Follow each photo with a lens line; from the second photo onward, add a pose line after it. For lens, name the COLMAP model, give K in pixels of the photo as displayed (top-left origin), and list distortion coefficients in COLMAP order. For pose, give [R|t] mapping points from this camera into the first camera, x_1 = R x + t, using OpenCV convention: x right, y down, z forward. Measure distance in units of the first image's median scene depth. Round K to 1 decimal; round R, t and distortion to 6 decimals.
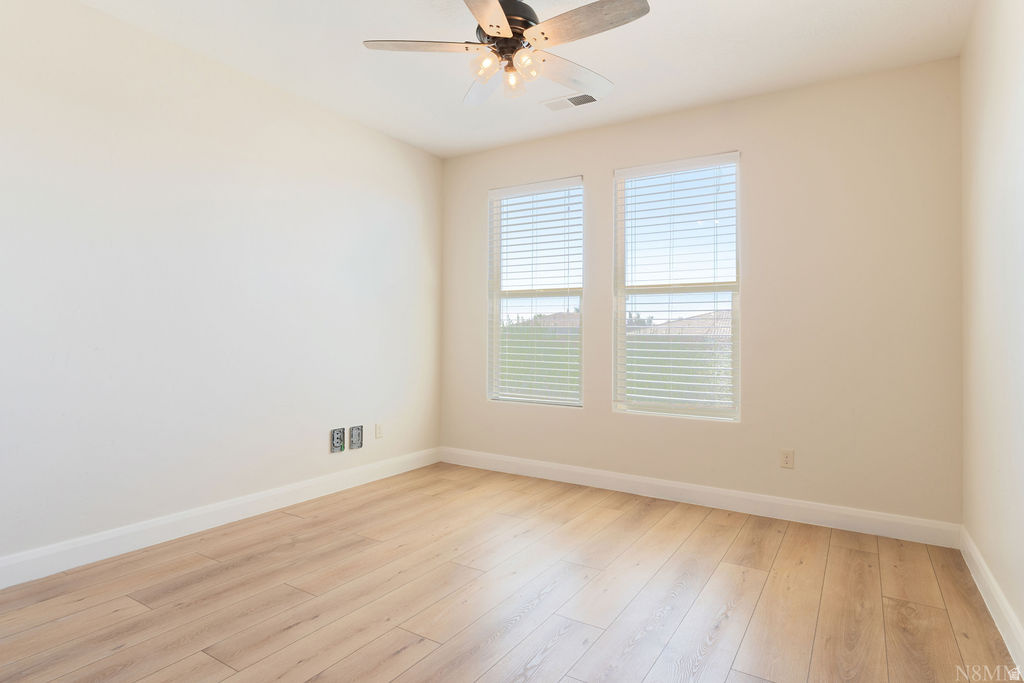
lens RADIAL K [[546.4, 0, 511.4], [0, 546.4, 340.2], [0, 0, 1]] dist [0.000071, 0.000139]
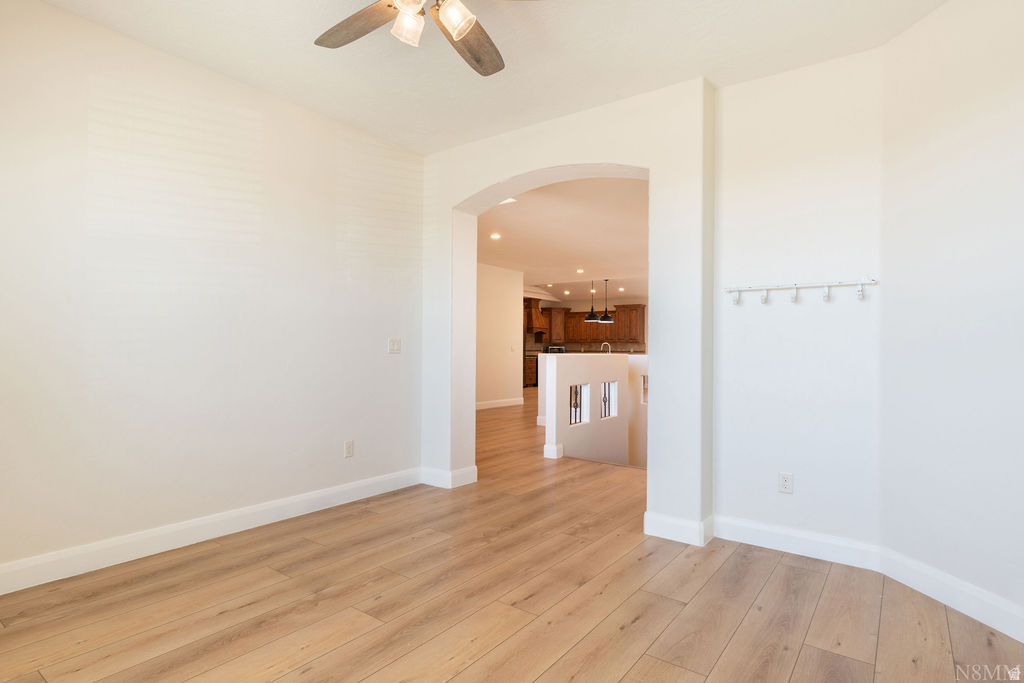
lens RADIAL K [[546.4, 0, 512.3], [0, 546.4, 344.3], [0, 0, 1]] dist [0.000071, 0.000139]
pose [[-0.997488, -0.024065, 0.066625, -0.211434], [-0.024856, 0.999630, -0.011069, -0.001400], [-0.066334, -0.012697, -0.997717, 2.038905]]
